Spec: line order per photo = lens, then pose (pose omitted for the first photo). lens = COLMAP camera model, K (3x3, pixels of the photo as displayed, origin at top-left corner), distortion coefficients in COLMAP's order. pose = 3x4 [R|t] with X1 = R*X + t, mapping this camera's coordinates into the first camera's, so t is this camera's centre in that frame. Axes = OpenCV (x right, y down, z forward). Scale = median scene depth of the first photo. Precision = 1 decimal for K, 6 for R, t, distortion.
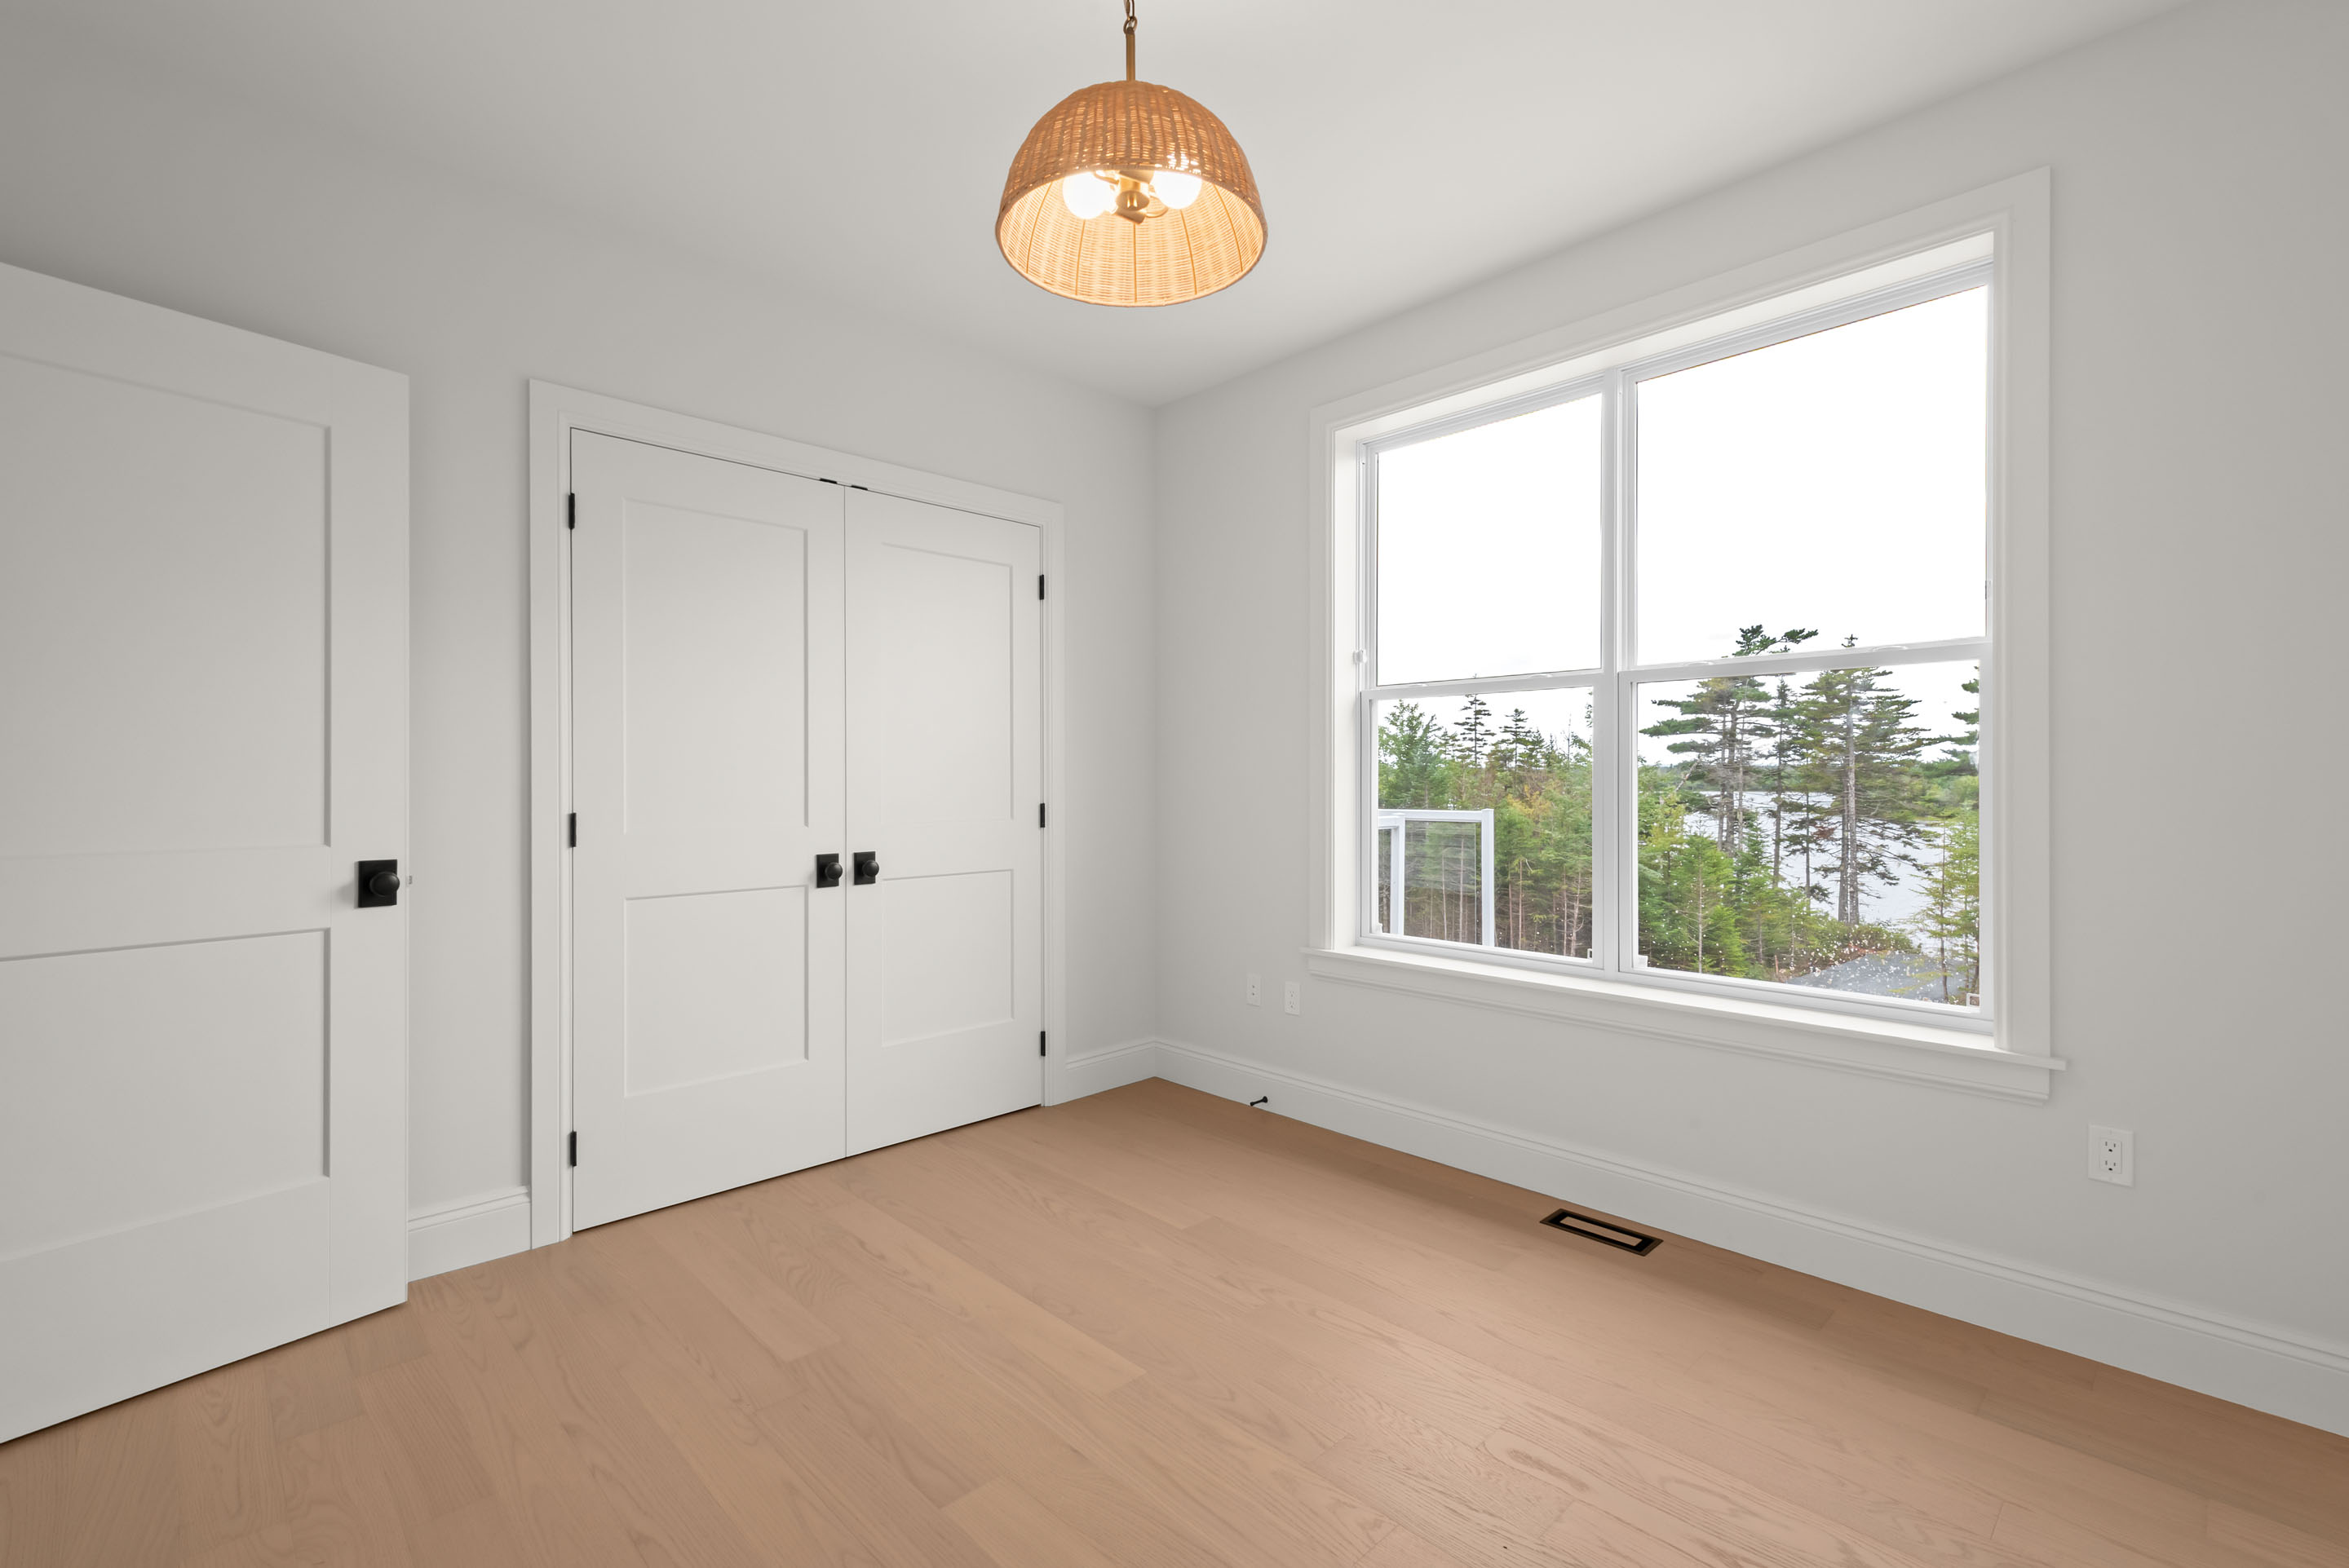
lens RADIAL K [[1047.2, 0, 1174.5], [0, 1047.2, 784.0], [0, 0, 1]] dist [0.001060, 0.000049]
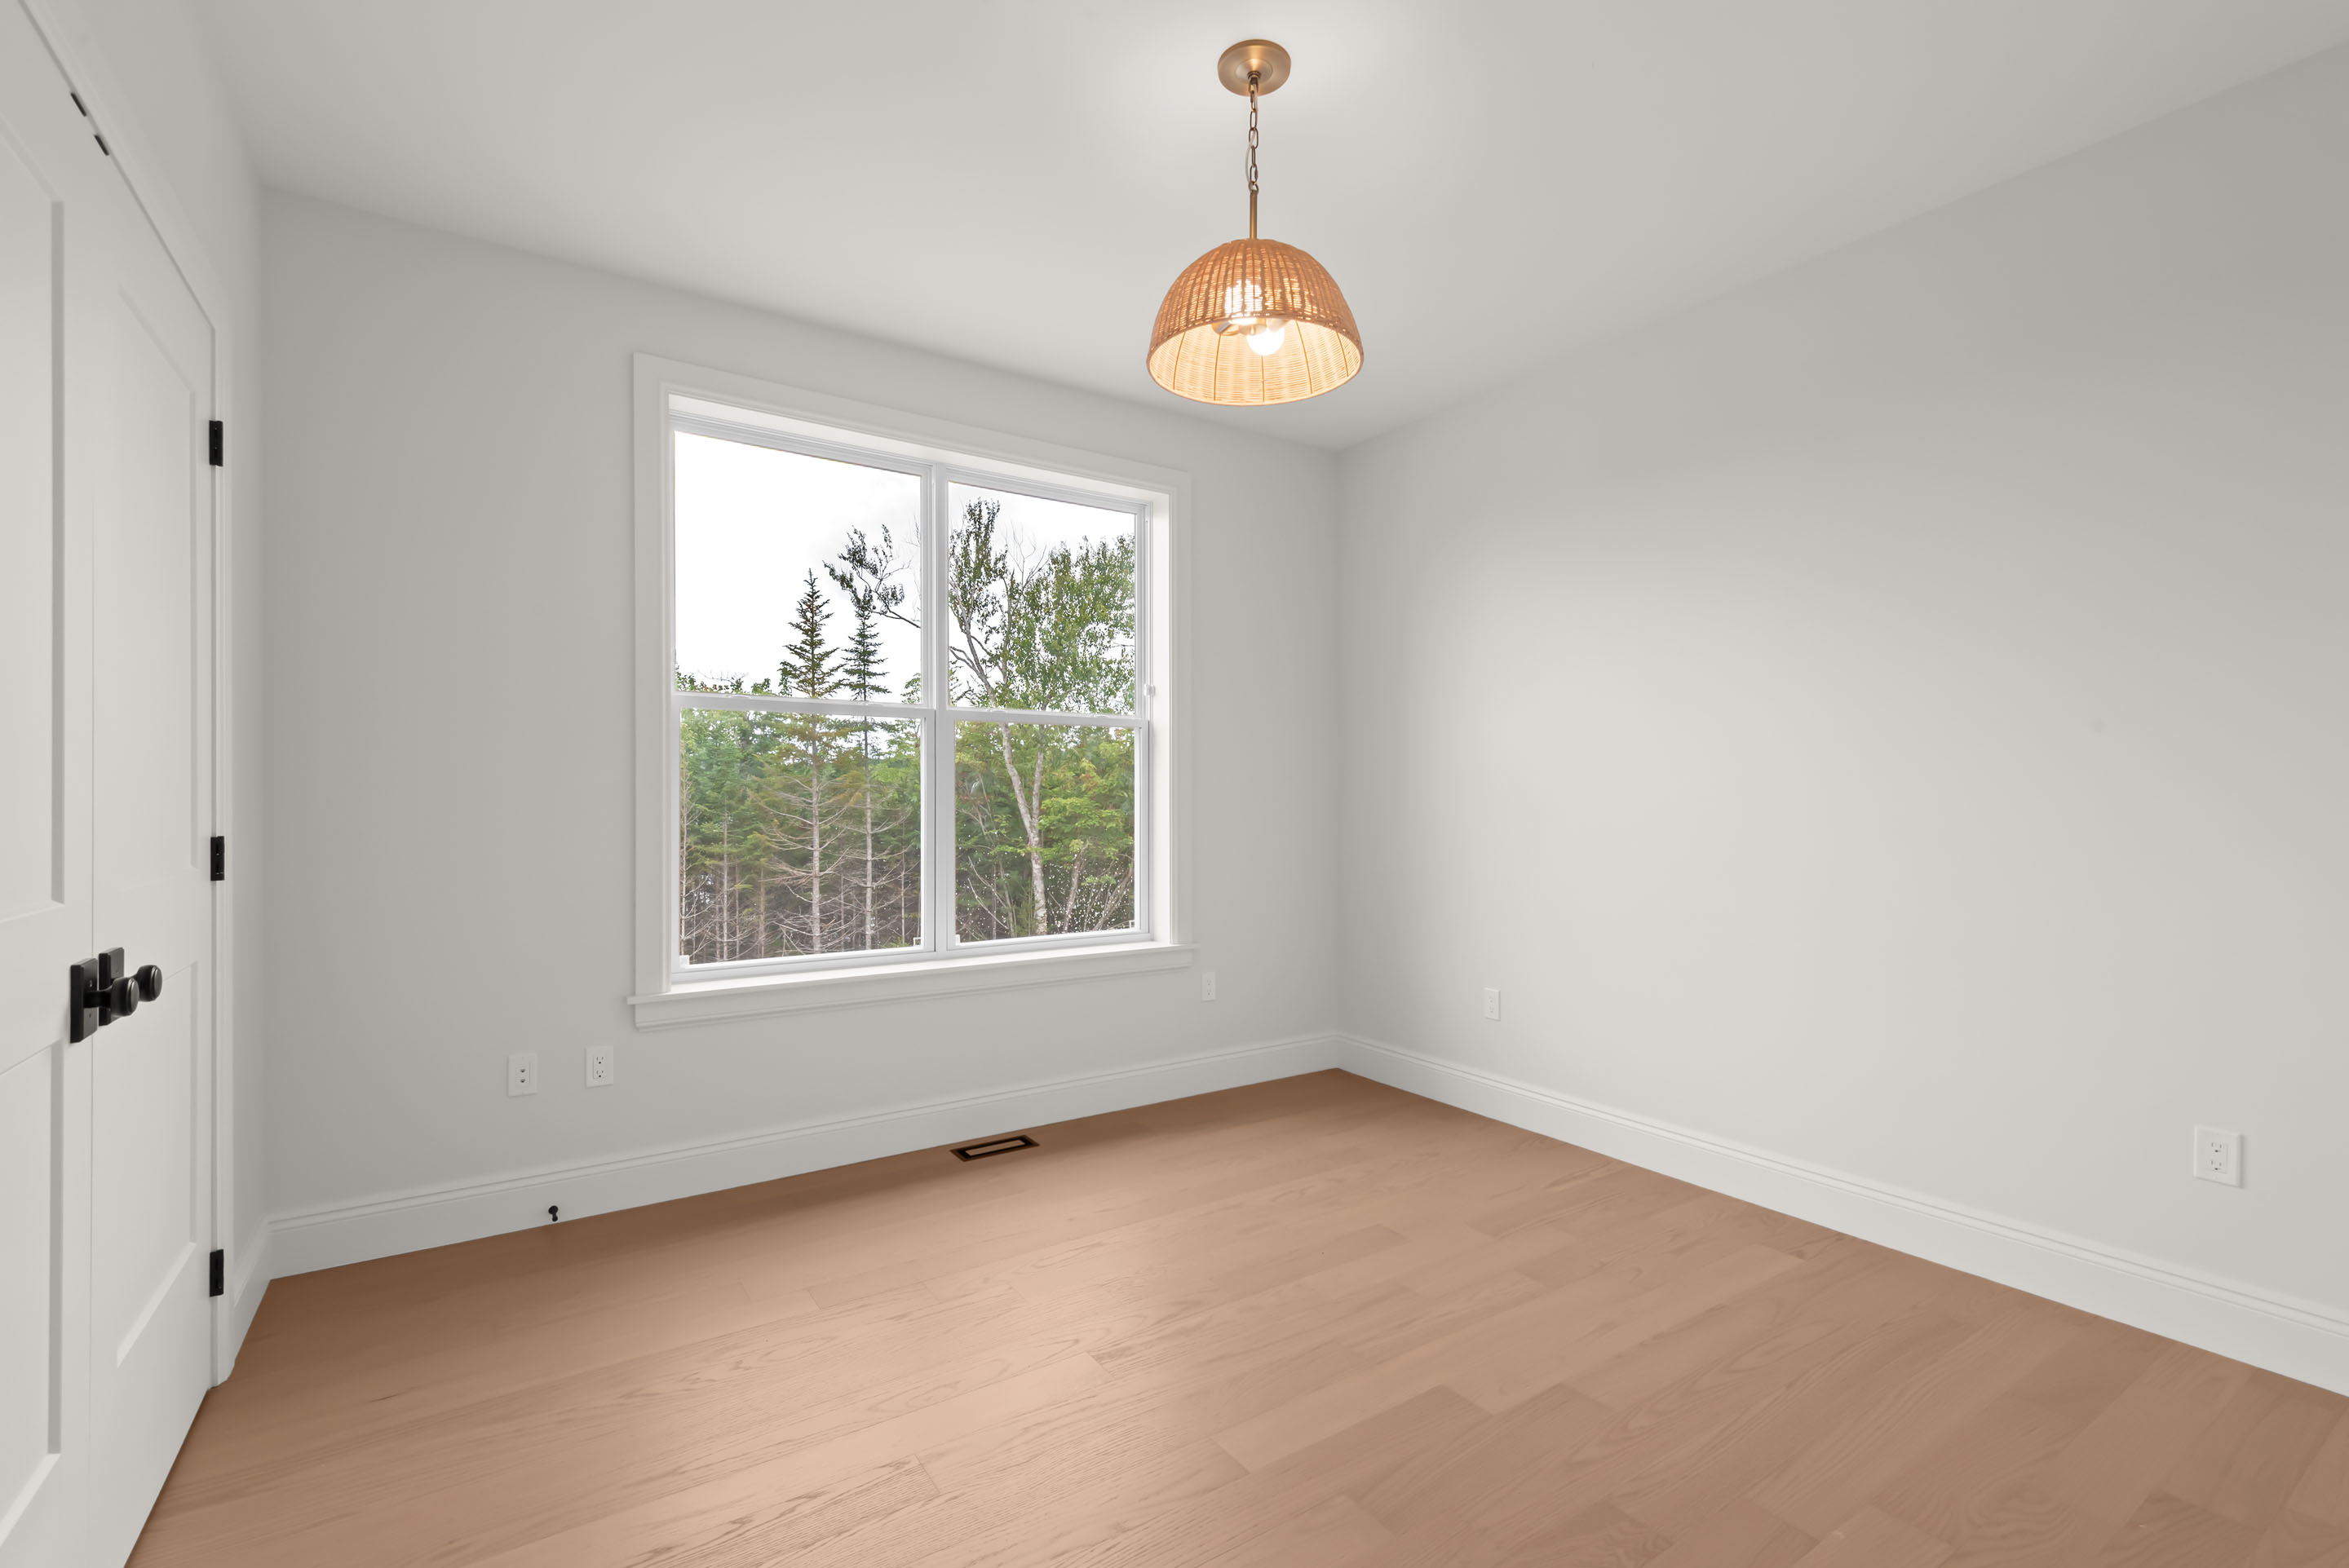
lens RADIAL K [[1026.2, 0, 1173.0], [0, 1026.2, 805.6], [0, 0, 1]] dist [0.000030, -0.000040]
pose [[0.162619, -0.002820, 0.986685, -0.749397], [0.005426, 0.999983, 0.001963, 0.006069], [-0.986674, 0.005035, 0.162632, 0.544173]]
